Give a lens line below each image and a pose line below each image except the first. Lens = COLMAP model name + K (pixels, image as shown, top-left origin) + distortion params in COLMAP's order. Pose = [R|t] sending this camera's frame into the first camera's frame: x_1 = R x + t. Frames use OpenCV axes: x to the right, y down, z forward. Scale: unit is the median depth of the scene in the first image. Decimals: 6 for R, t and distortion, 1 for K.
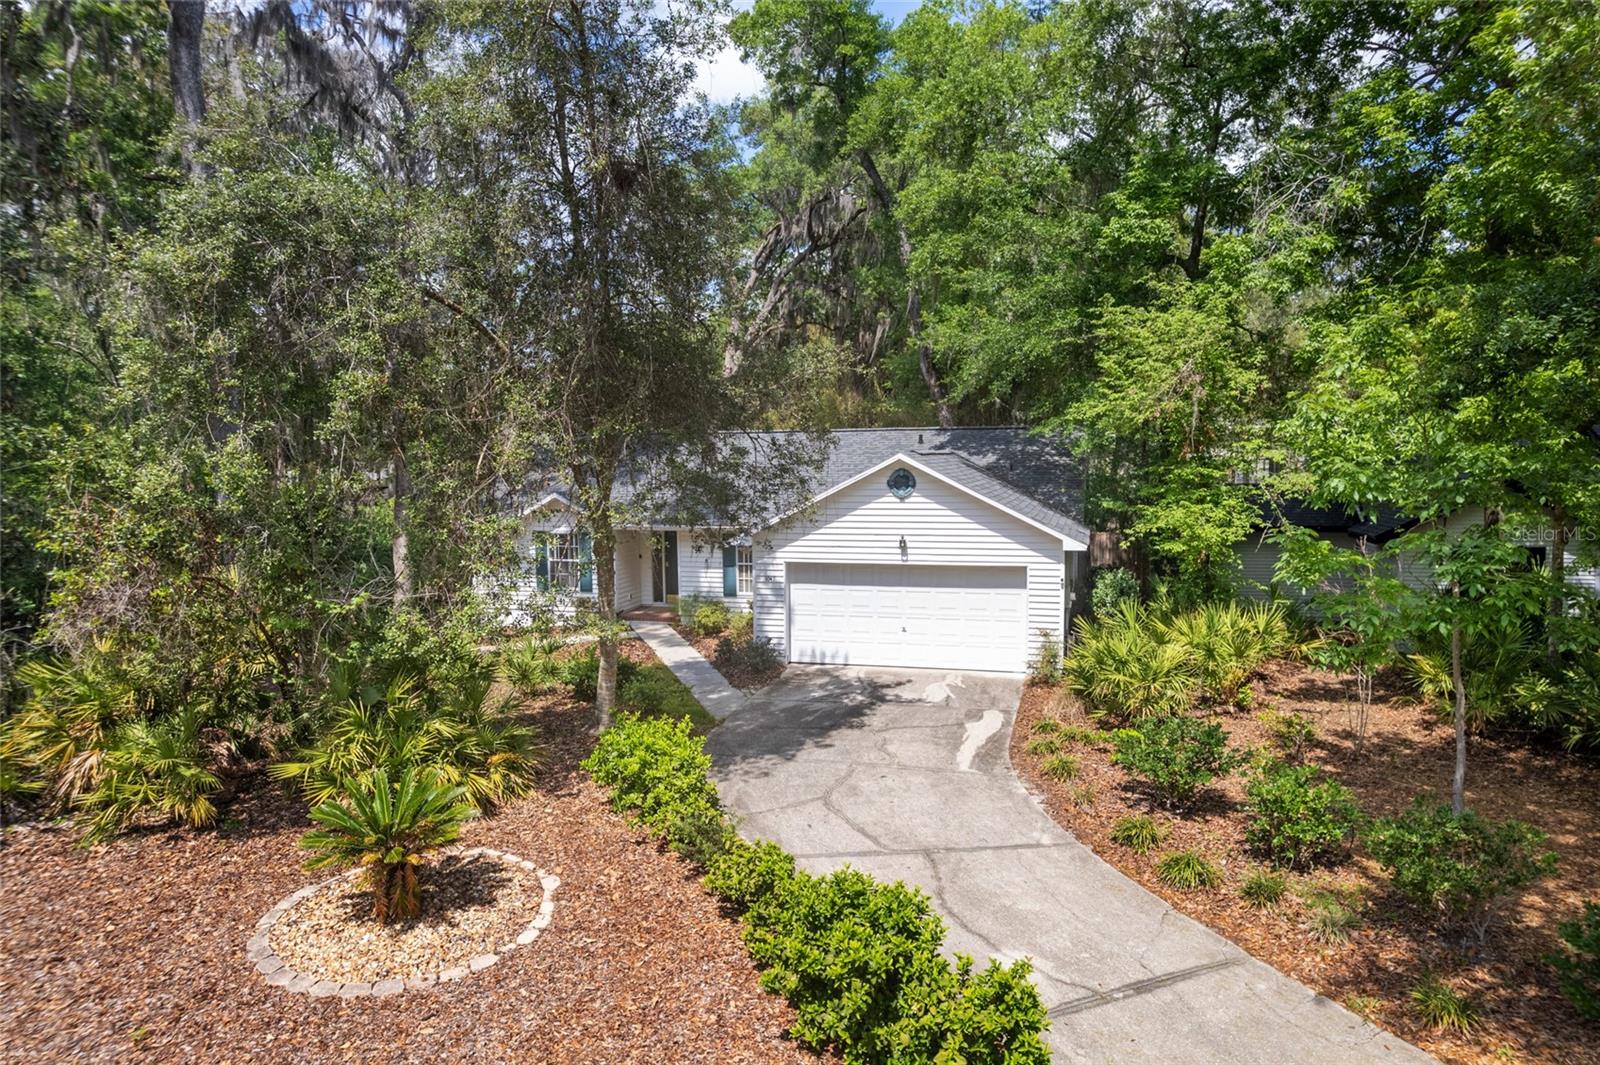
lens RADIAL K [[1033.4, 0, 802.9], [0, 1033.4, 535.8], [0, 0, 1]] dist [-0.053364, 0.038462]
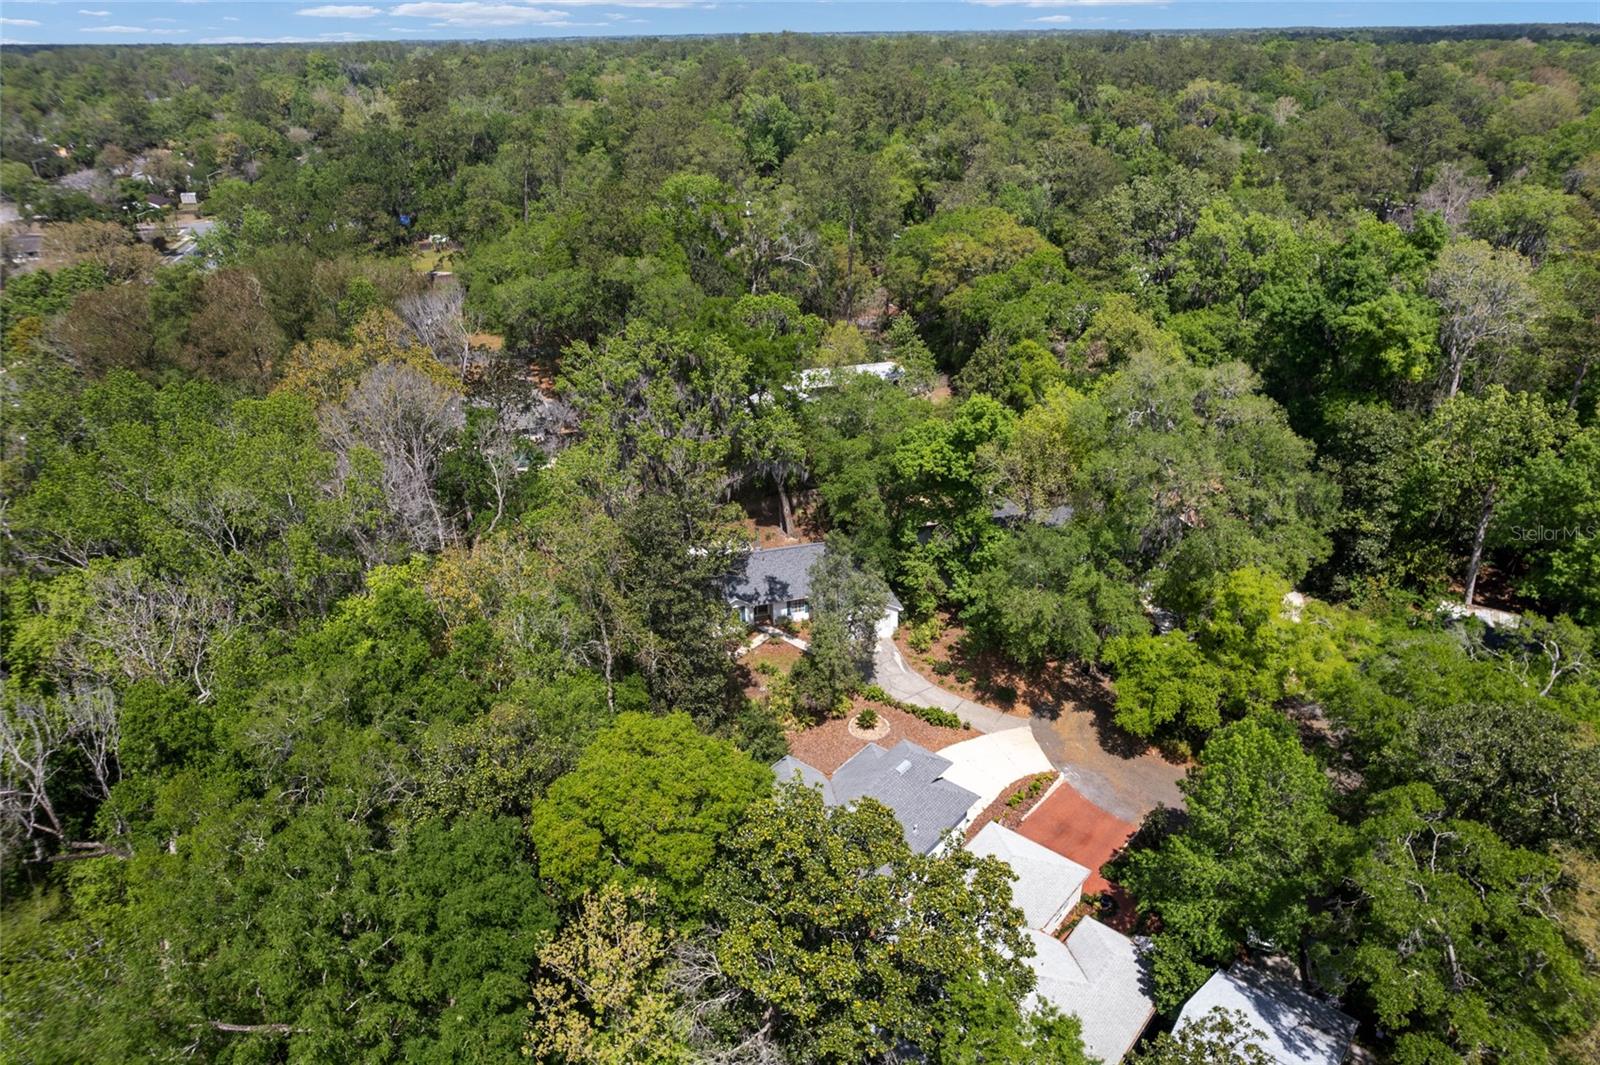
lens RADIAL K [[1033.4, 0, 791.4], [0, 1033.4, 529.9], [0, 0, 1]] dist [-0.053364, 0.038462]
pose [[0.861576, -0.230027, 0.452520, -3.245937], [0.052188, 0.926853, 0.371779, -3.092814], [-0.504939, -0.296700, 0.810559, -3.564814]]
